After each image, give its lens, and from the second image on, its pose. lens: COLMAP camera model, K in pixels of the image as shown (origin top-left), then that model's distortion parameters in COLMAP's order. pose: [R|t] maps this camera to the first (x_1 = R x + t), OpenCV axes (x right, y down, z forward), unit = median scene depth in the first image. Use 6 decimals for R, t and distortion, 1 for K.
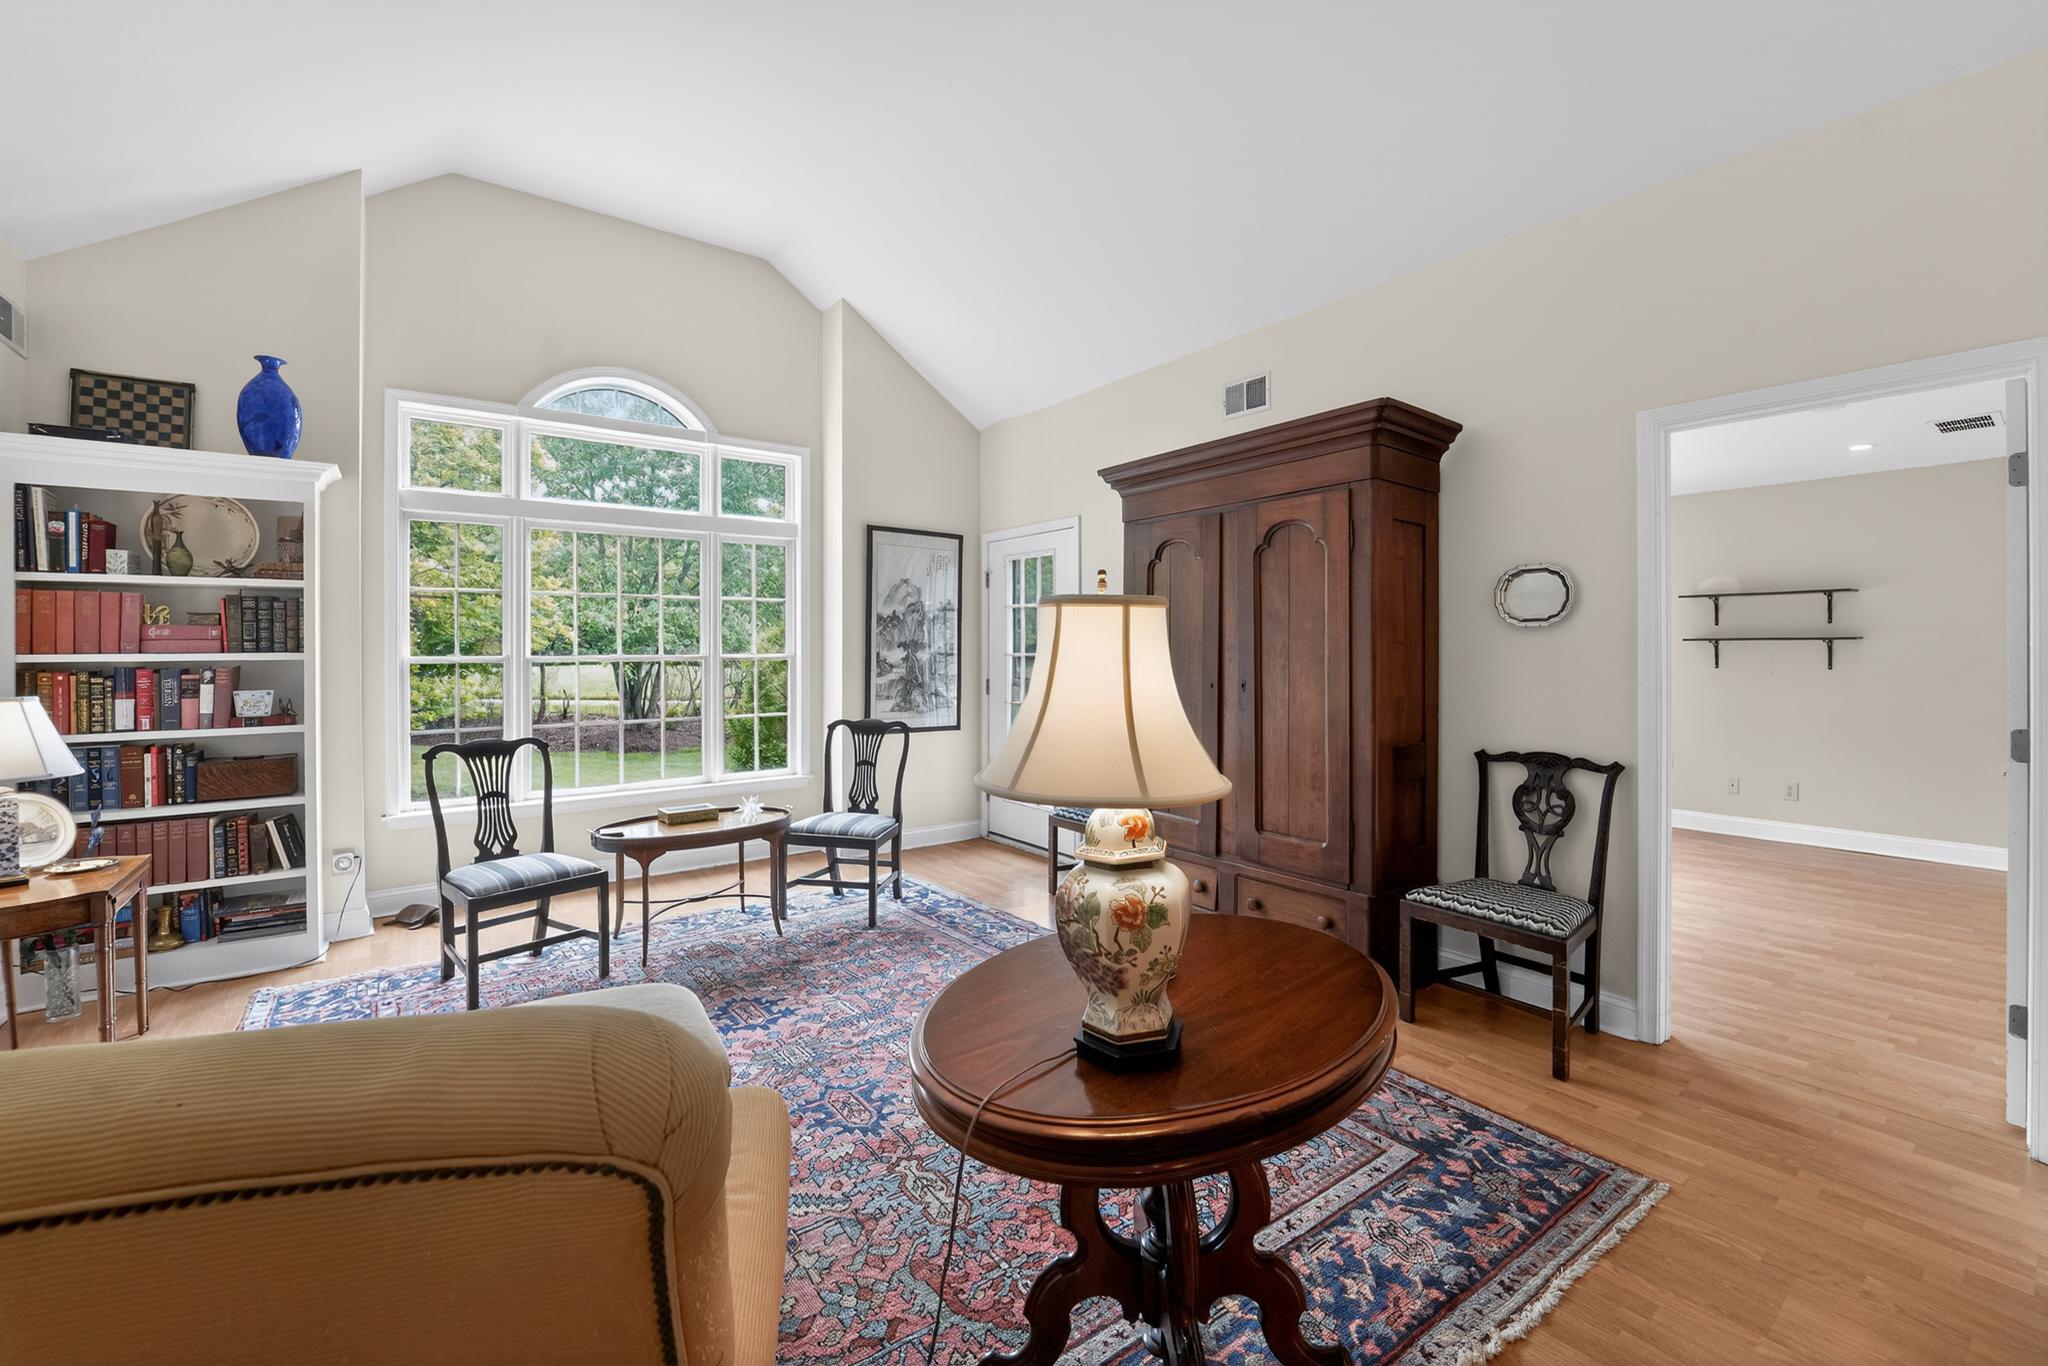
lens RADIAL K [[836.7, 0, 1018.5], [0, 836.7, 648.7], [0, 0, 1]] dist [-0.022326, -0.000257]
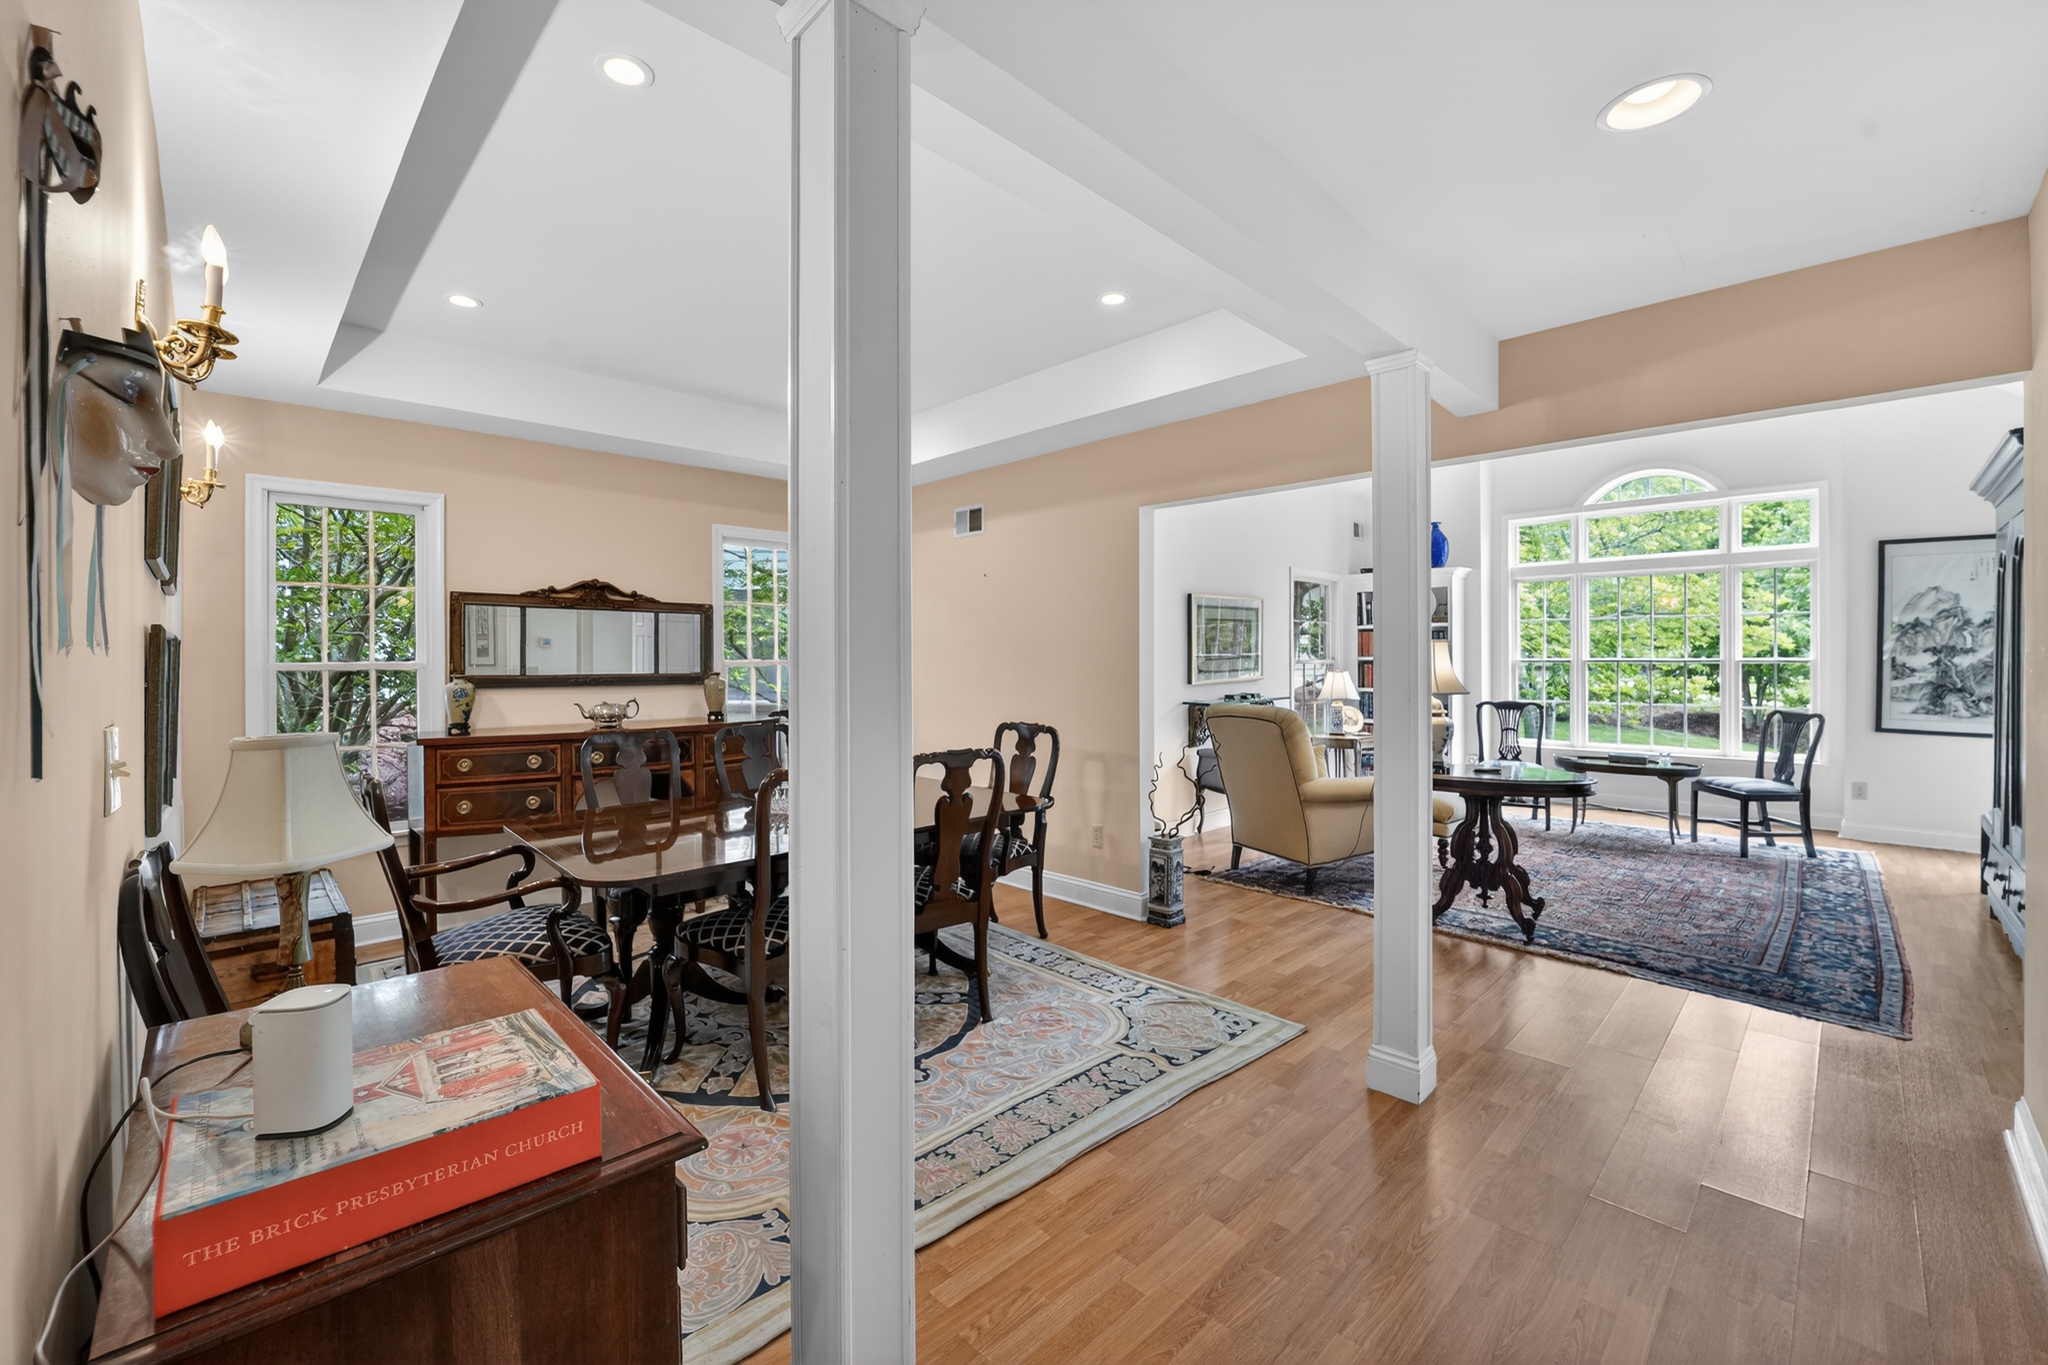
lens RADIAL K [[829.3, 0, 1021.0], [0, 829.3, 657.7], [0, 0, 1]] dist [-0.021744, -0.000123]
pose [[0.127763, 0.002929, -0.991800, 1.148843], [0.001581, 0.999994, 0.003157, -0.000308], [0.991803, -0.001971, 0.127758, -0.396052]]
